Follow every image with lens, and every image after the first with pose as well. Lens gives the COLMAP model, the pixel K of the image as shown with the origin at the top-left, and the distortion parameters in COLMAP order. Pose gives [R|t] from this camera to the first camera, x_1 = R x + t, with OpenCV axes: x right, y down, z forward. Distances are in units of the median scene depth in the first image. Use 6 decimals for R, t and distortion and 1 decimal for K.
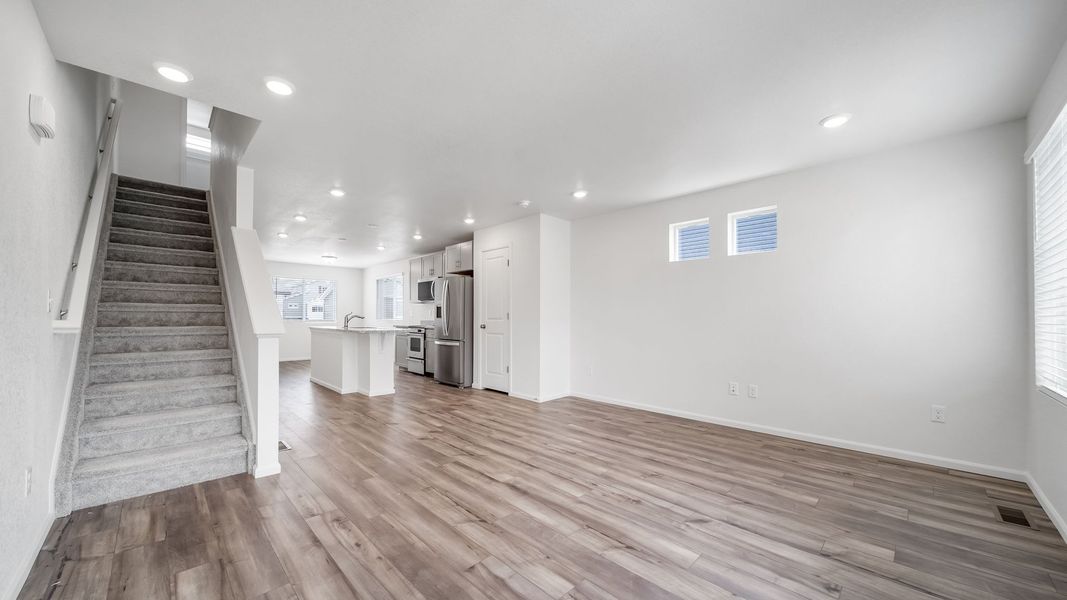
lens RADIAL K [[380.7, 0, 509.6], [0, 380.7, 315.8], [0, 0, 1]] dist [-0.001074, -0.000230]
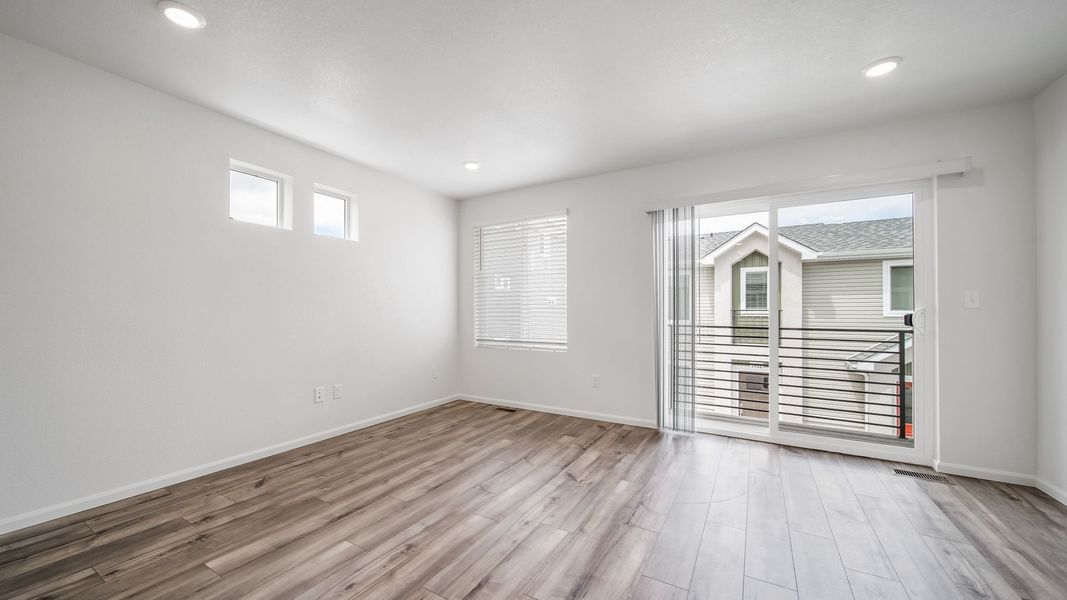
lens RADIAL K [[384.7, 0, 530.8], [0, 384.7, 307.6], [0, 0, 1]] dist [-0.007279, -0.000094]
pose [[-0.282836, 0.003103, 0.959163, -0.503385], [-0.007048, 0.999961, -0.005313, 0.000577], [-0.959142, -0.008263, -0.282803, 1.129168]]
